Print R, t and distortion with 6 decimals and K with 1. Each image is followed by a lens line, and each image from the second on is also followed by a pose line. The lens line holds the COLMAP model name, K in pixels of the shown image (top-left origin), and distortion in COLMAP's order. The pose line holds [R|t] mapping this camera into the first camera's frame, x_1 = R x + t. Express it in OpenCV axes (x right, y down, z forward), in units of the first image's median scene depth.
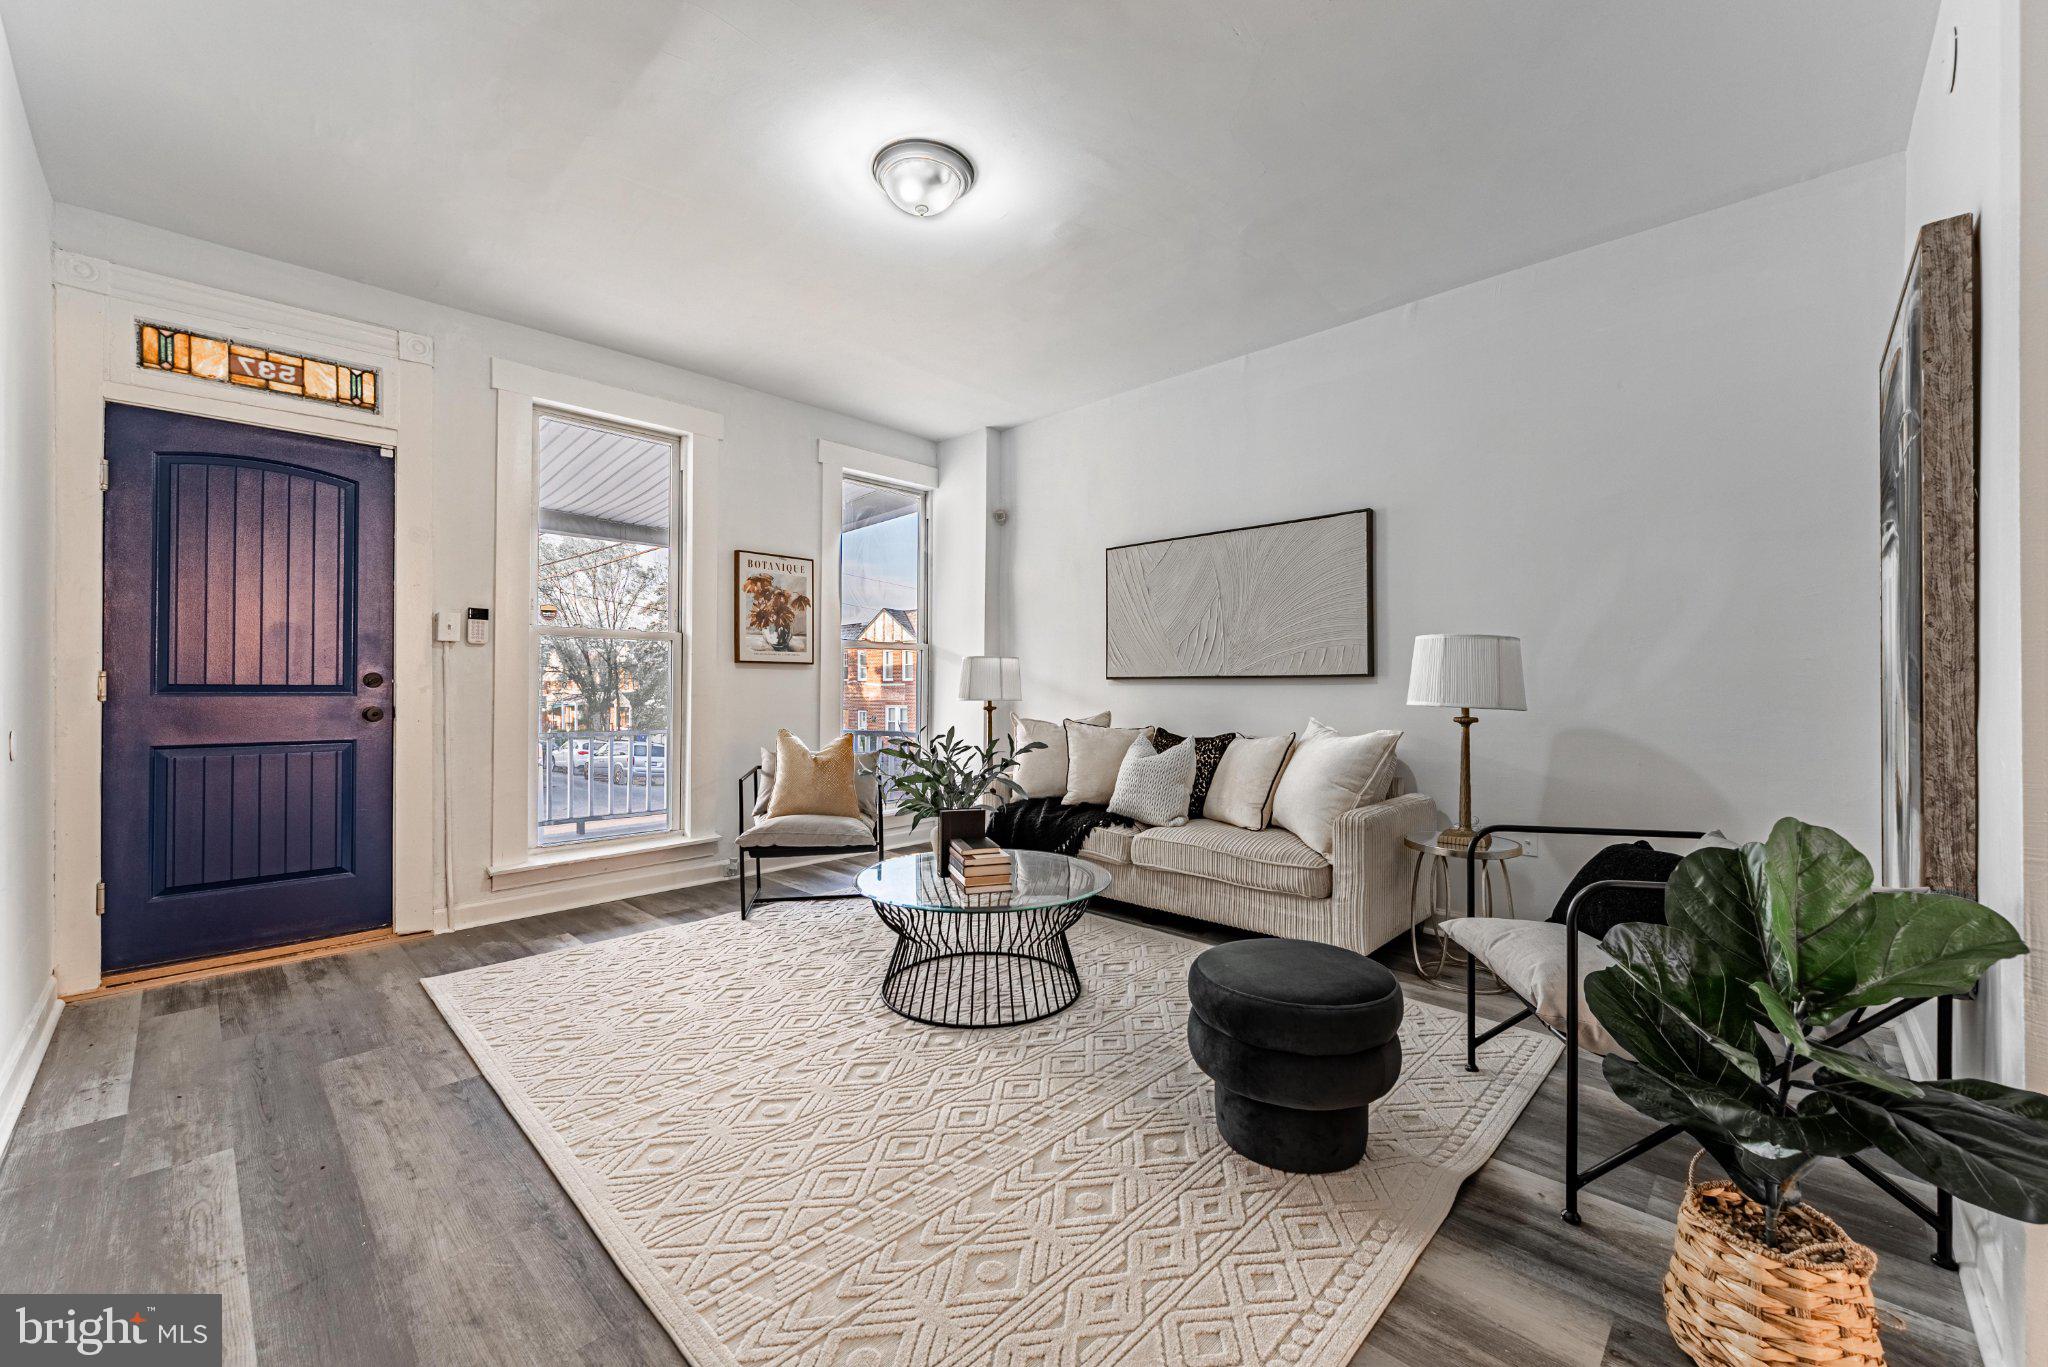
lens RADIAL K [[808.2, 0, 1024.6], [0, 808.2, 689.8], [0, 0, 1]] dist [0.002381, 0.000229]
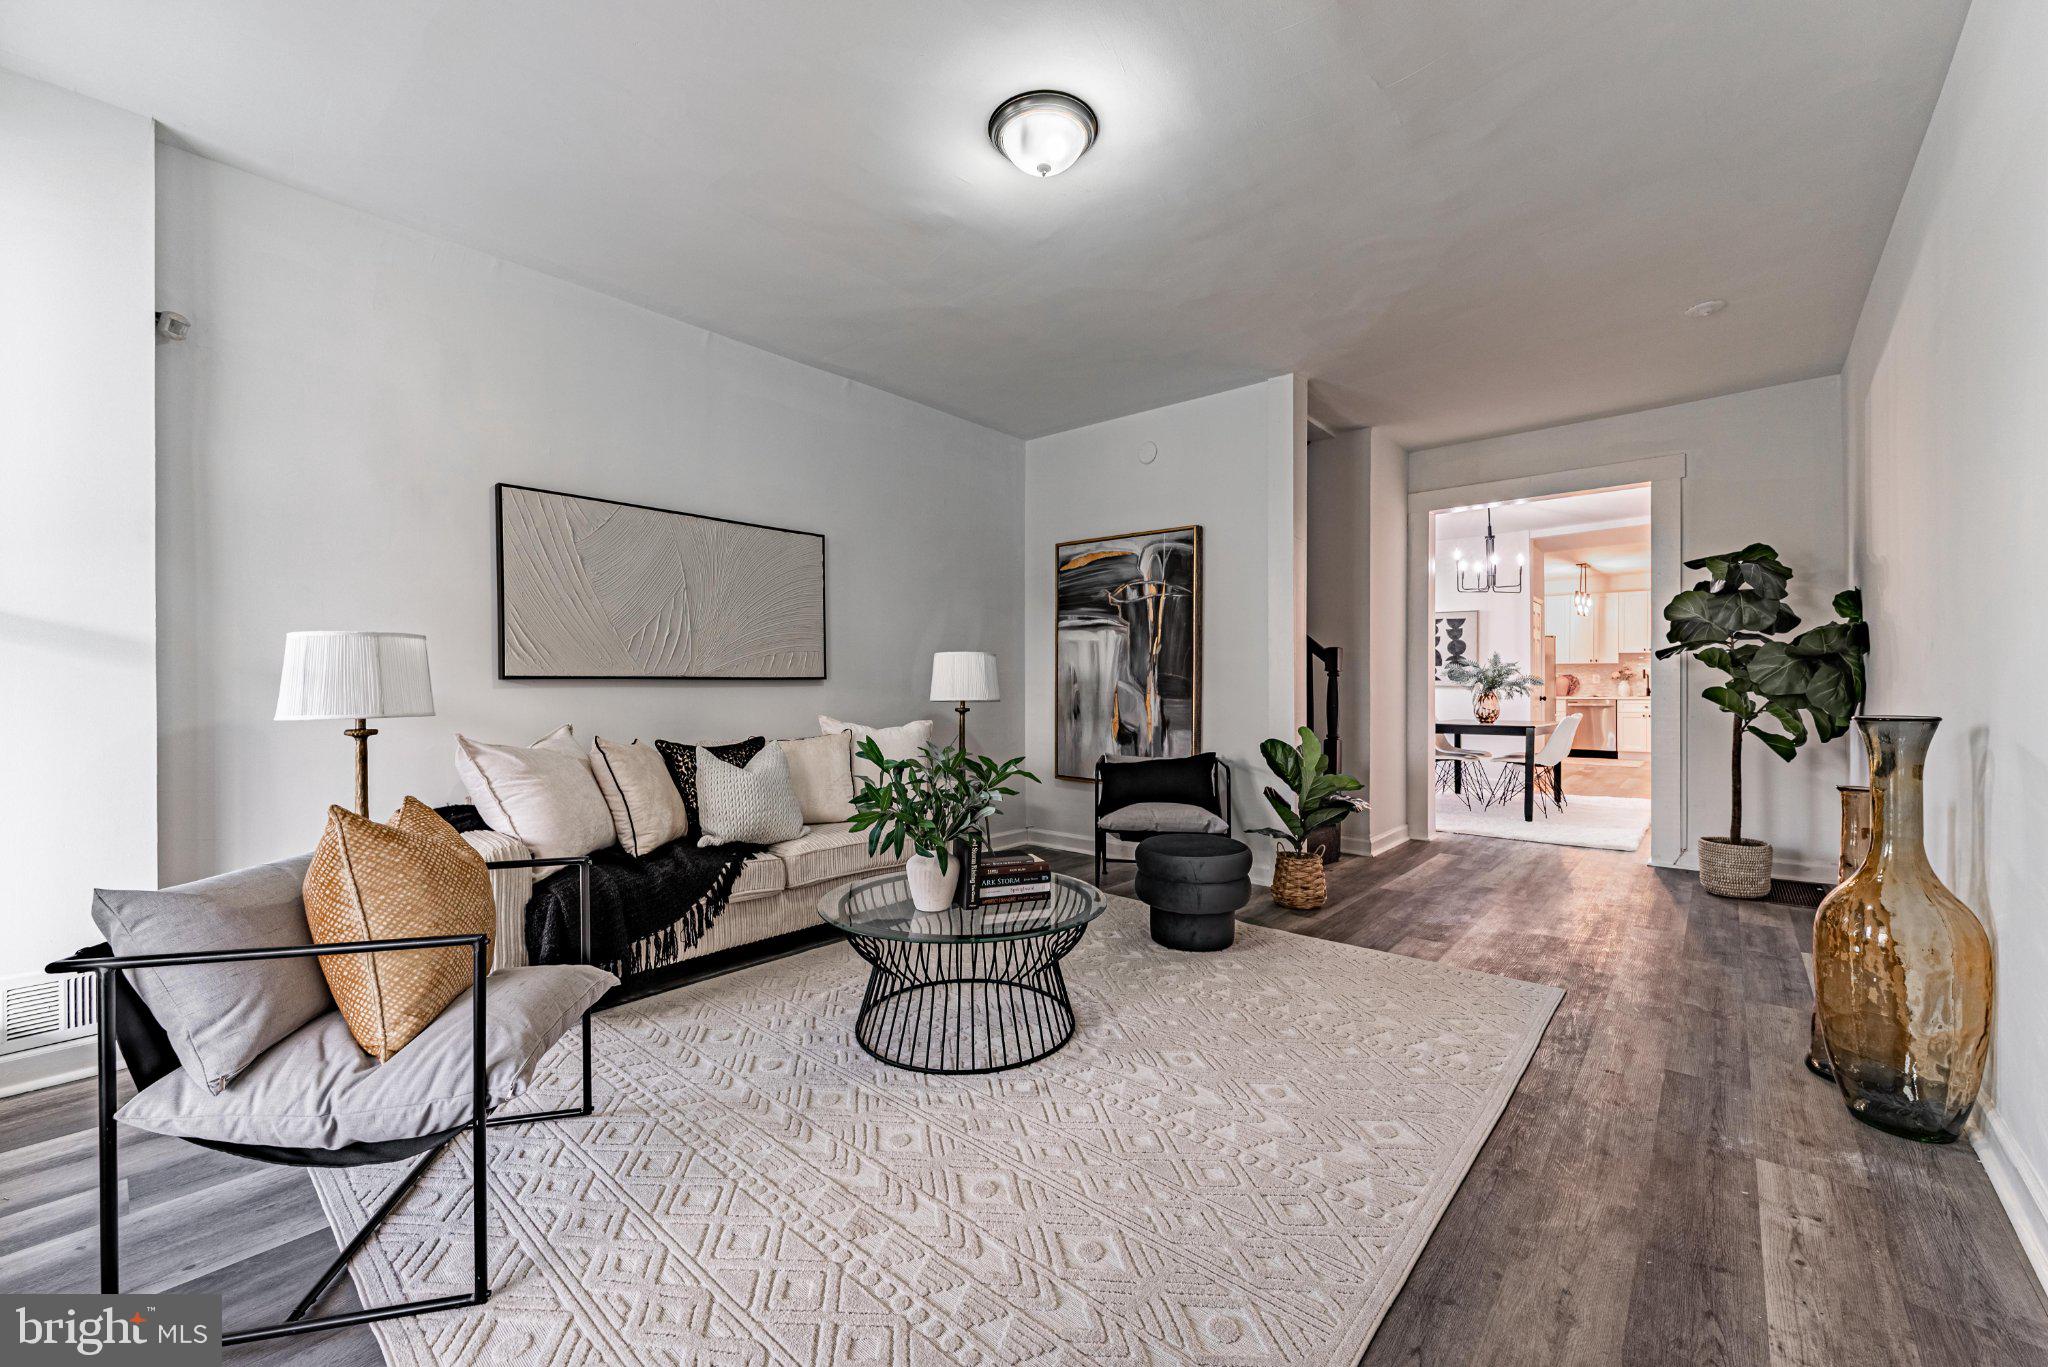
lens RADIAL K [[806.9, 0, 1027.9], [0, 806.9, 684.4], [0, 0, 1]] dist [-0.000254, 0.000698]
pose [[-0.053686, 0.002707, 0.998554, -0.789629], [0.008828, 0.999959, -0.002236, -0.003816], [-0.998519, 0.008695, -0.053708, 0.811194]]
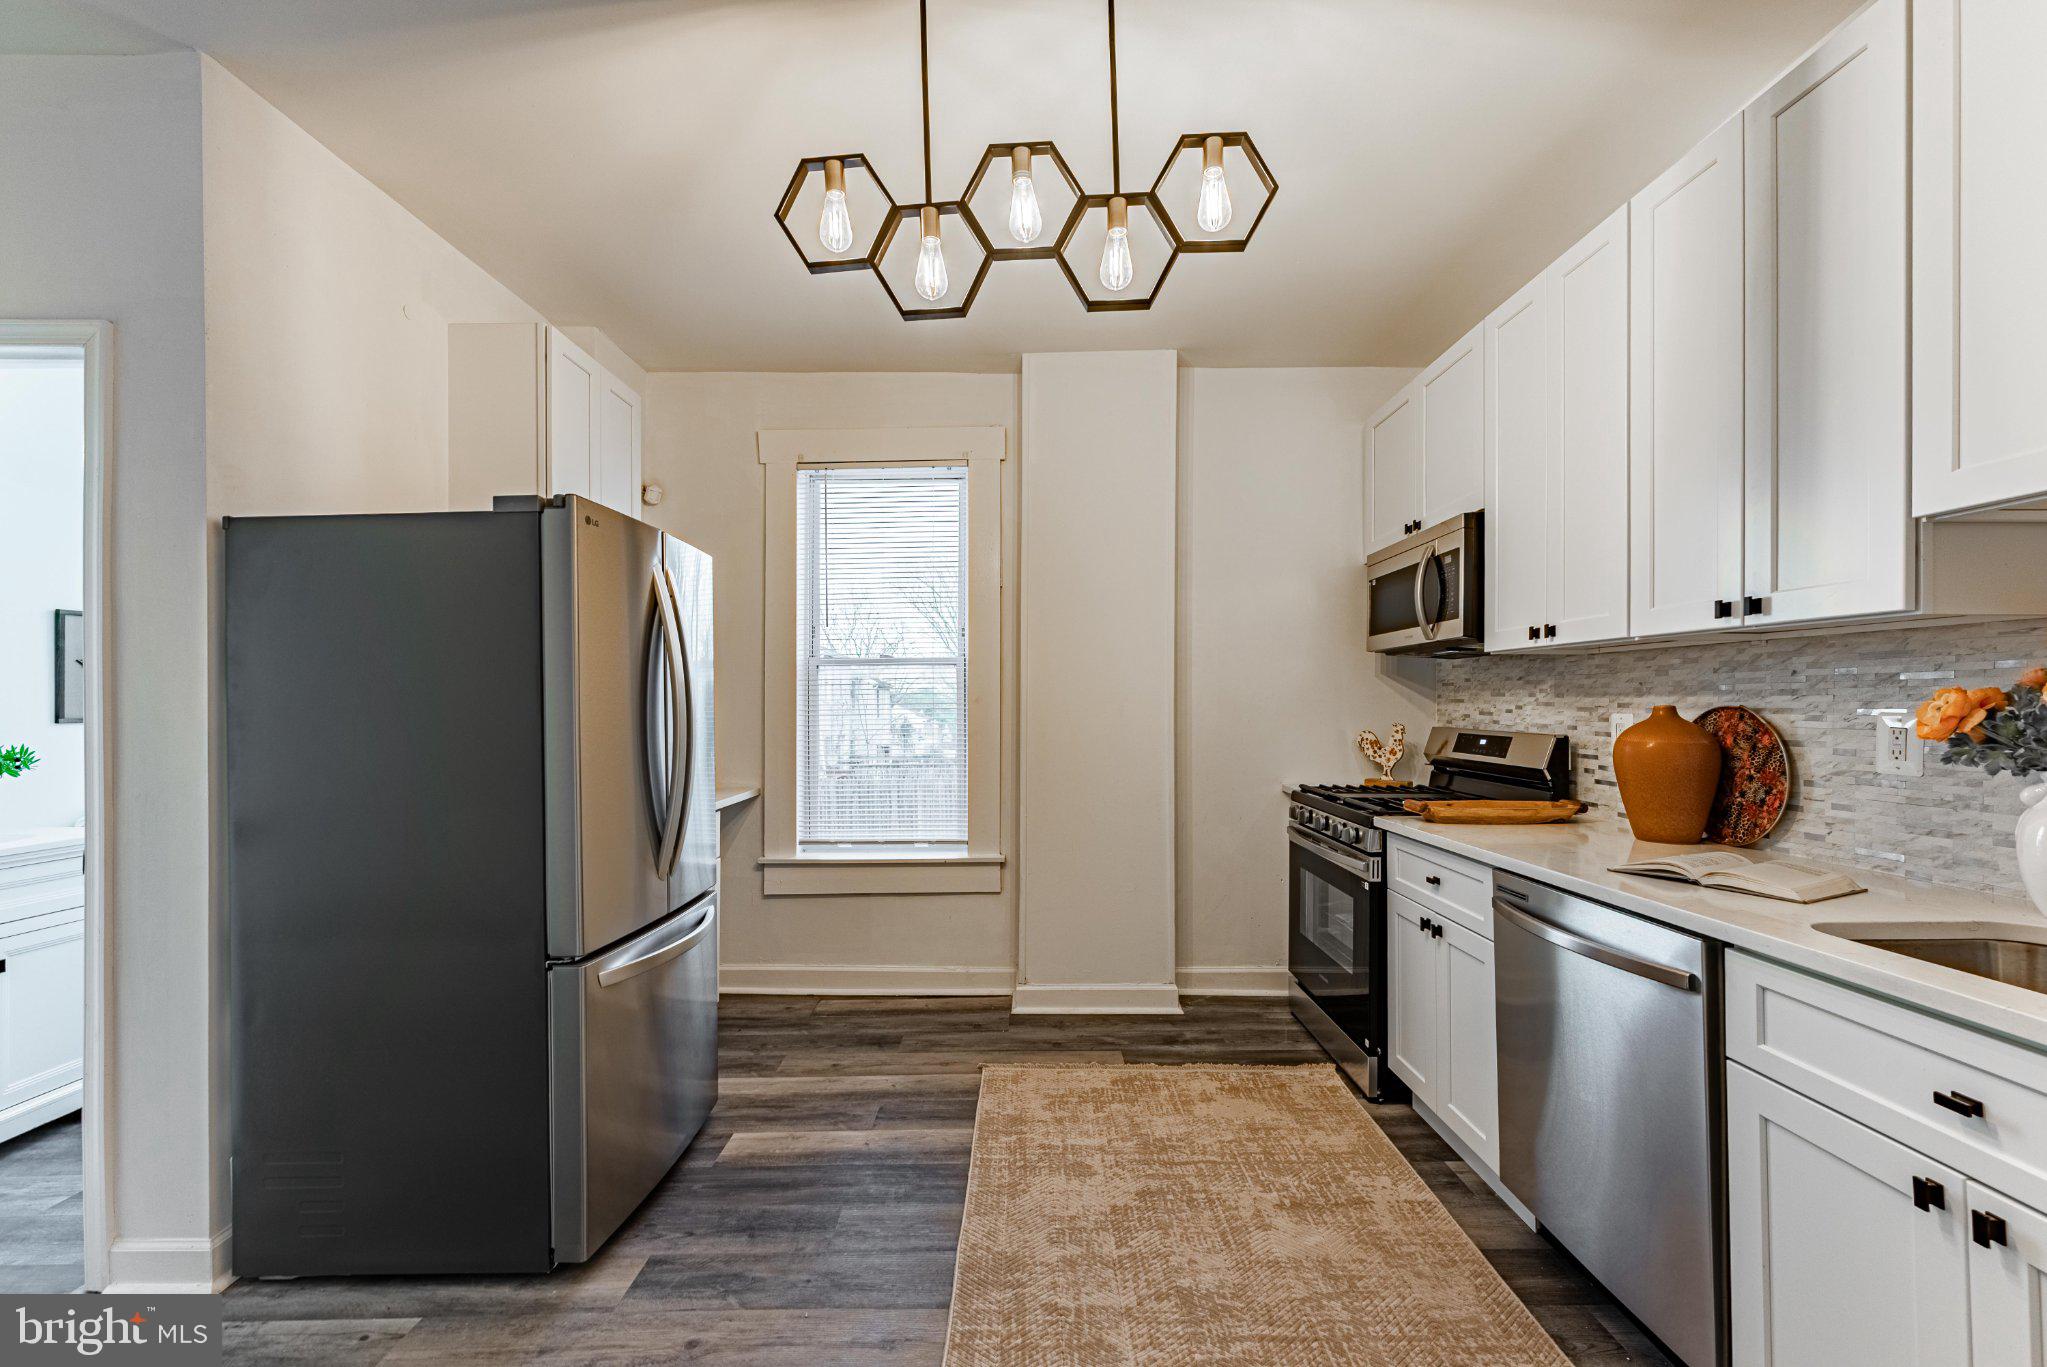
lens RADIAL K [[818.5, 0, 1031.9], [0, 818.5, 686.2], [0, 0, 1]] dist [0.001694, 0.000375]
pose [[0.714208, 0.014042, 0.699793, 2.034229], [0.008097, 0.999566, -0.028321, -0.039423], [-0.699887, 0.025893, 0.713784, -1.969088]]
